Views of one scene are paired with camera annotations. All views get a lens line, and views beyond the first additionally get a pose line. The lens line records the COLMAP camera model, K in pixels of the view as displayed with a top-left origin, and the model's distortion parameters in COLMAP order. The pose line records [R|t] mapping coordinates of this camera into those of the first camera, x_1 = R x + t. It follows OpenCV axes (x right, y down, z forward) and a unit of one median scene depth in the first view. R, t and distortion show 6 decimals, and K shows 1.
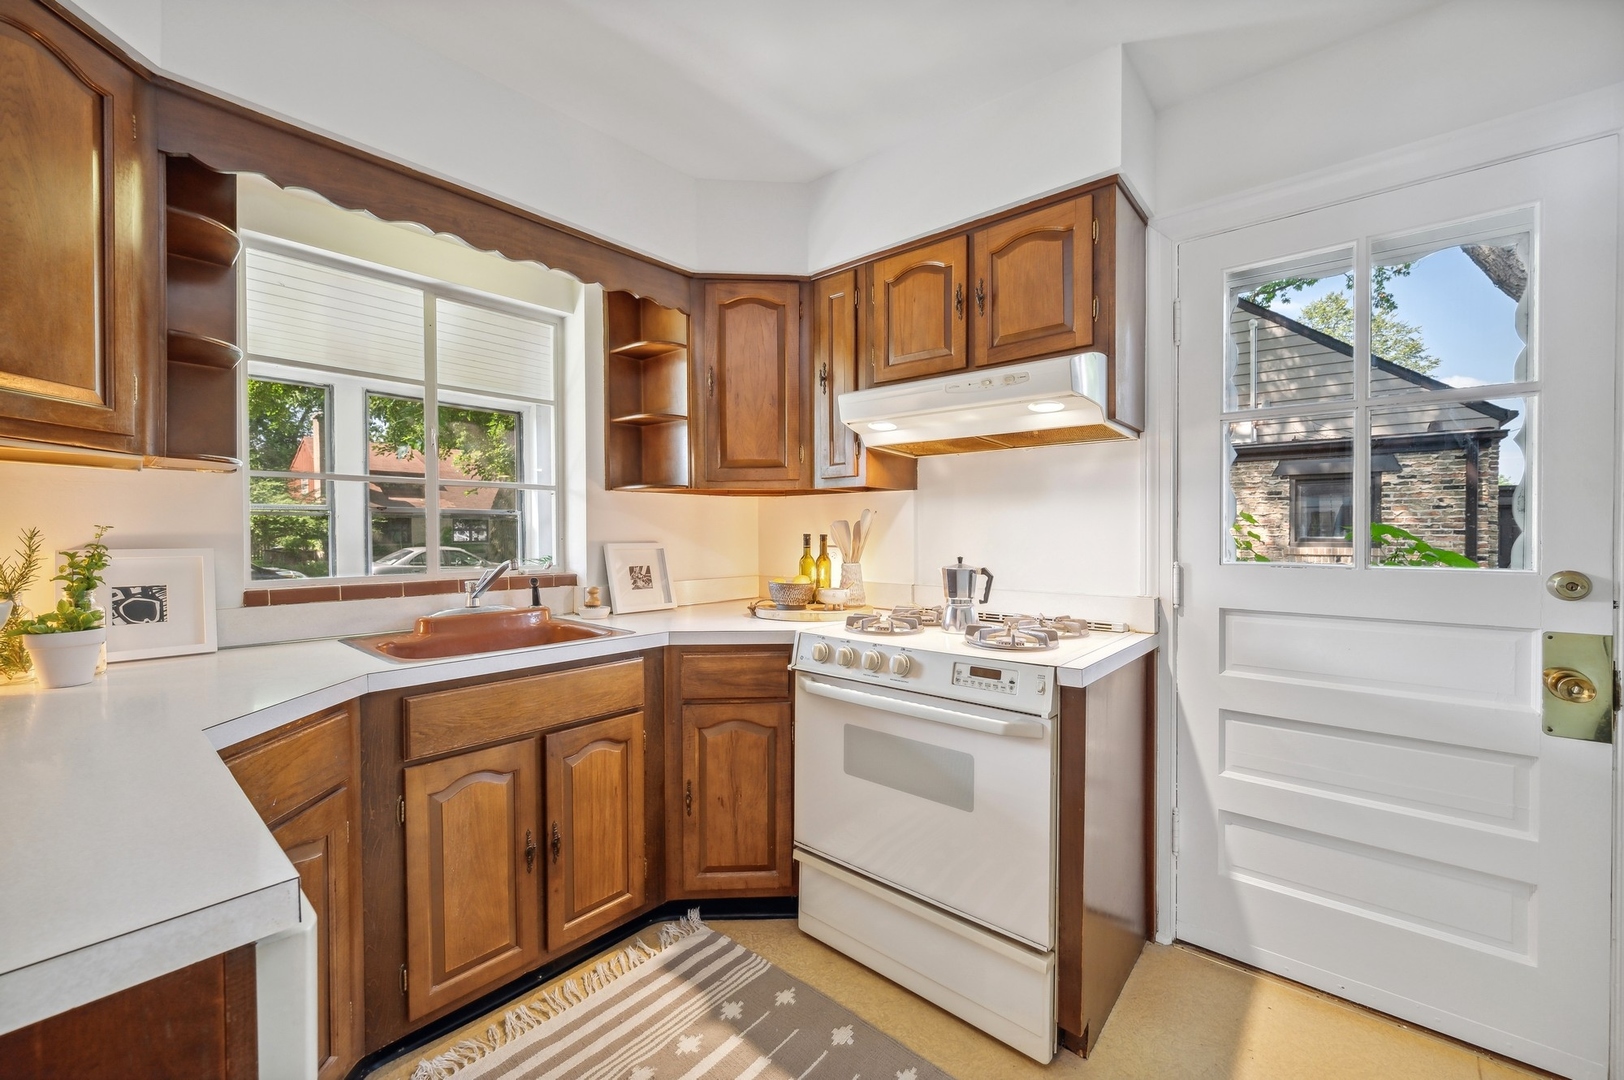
lens RADIAL K [[647.4, 0, 818.2], [0, 647.4, 537.4], [0, 0, 1]] dist [-0.002523, 0.000684]
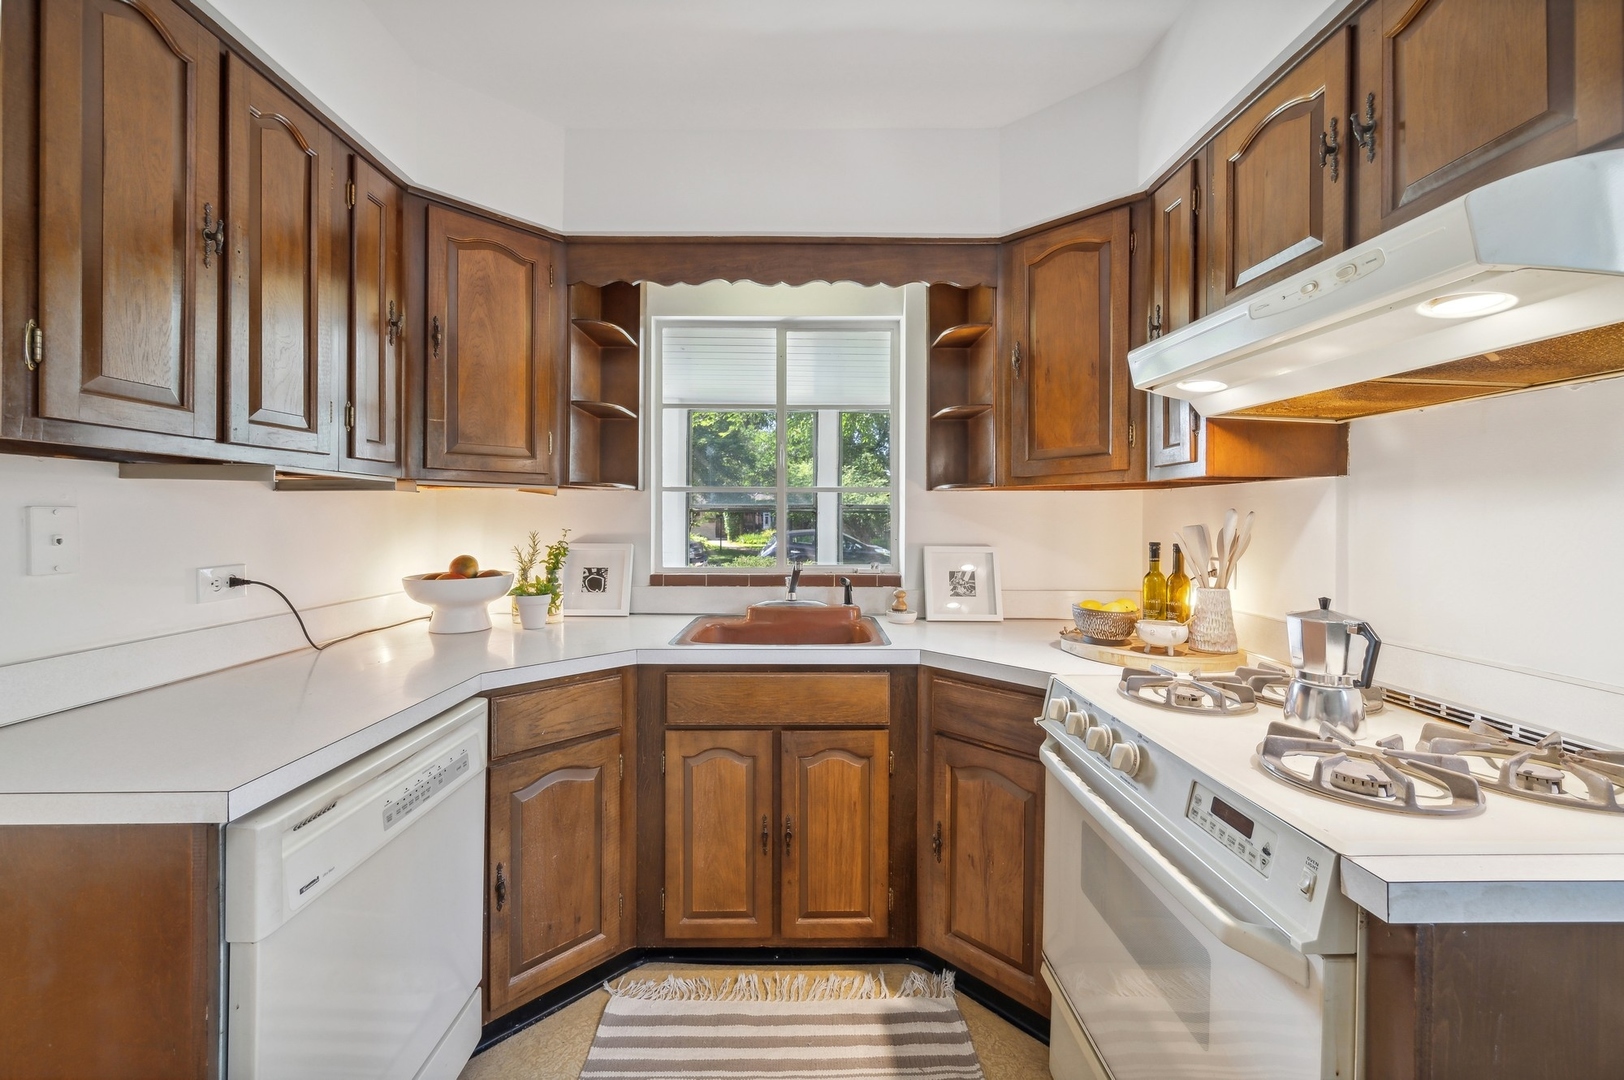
lens RADIAL K [[647.4, 0, 812.7], [0, 647.4, 519.3], [0, 0, 1]] dist [-0.002523, 0.000684]
pose [[0.666073, 0.005801, -0.745864, 0.354677], [-0.010283, 0.999946, -0.001405, -0.034658], [0.745815, 0.008606, 0.666097, 0.293717]]
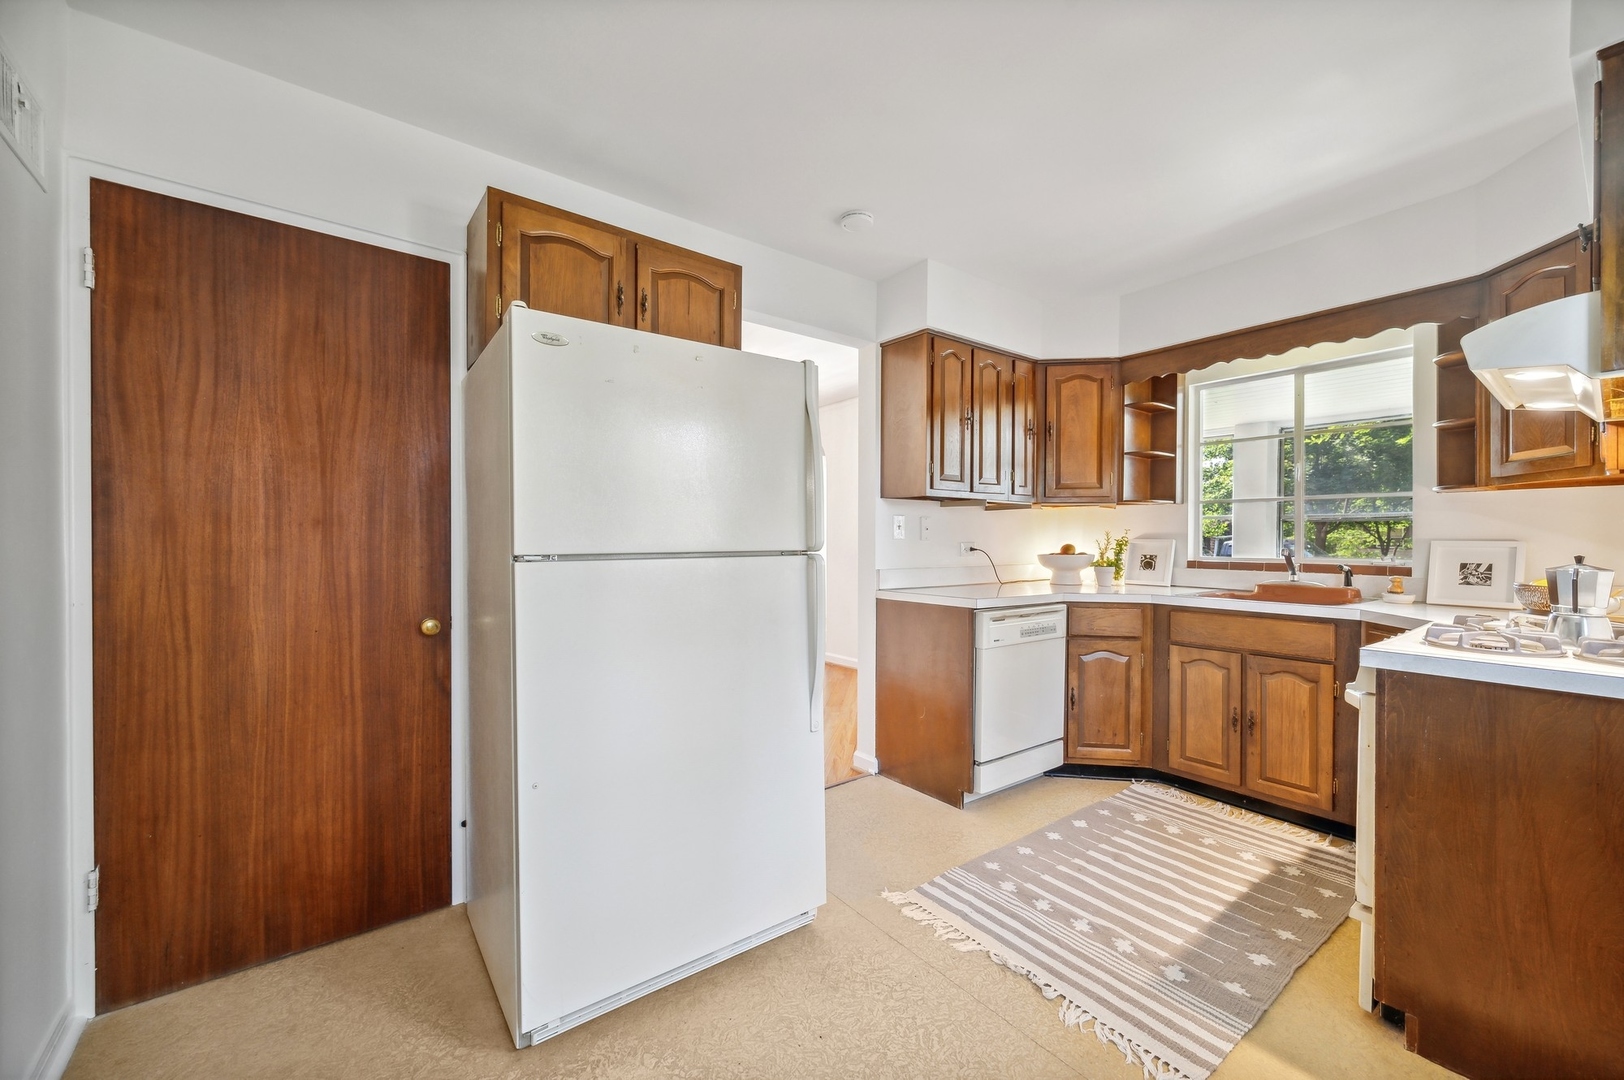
lens RADIAL K [[647.4, 0, 812.4], [0, 647.4, 539.8], [0, 0, 1]] dist [-0.002523, 0.000684]
pose [[-0.210350, 0.004483, -0.977616, 1.252394], [-0.009818, 0.999929, 0.006698, 0.013504], [0.977577, 0.011007, -0.210291, 0.234996]]
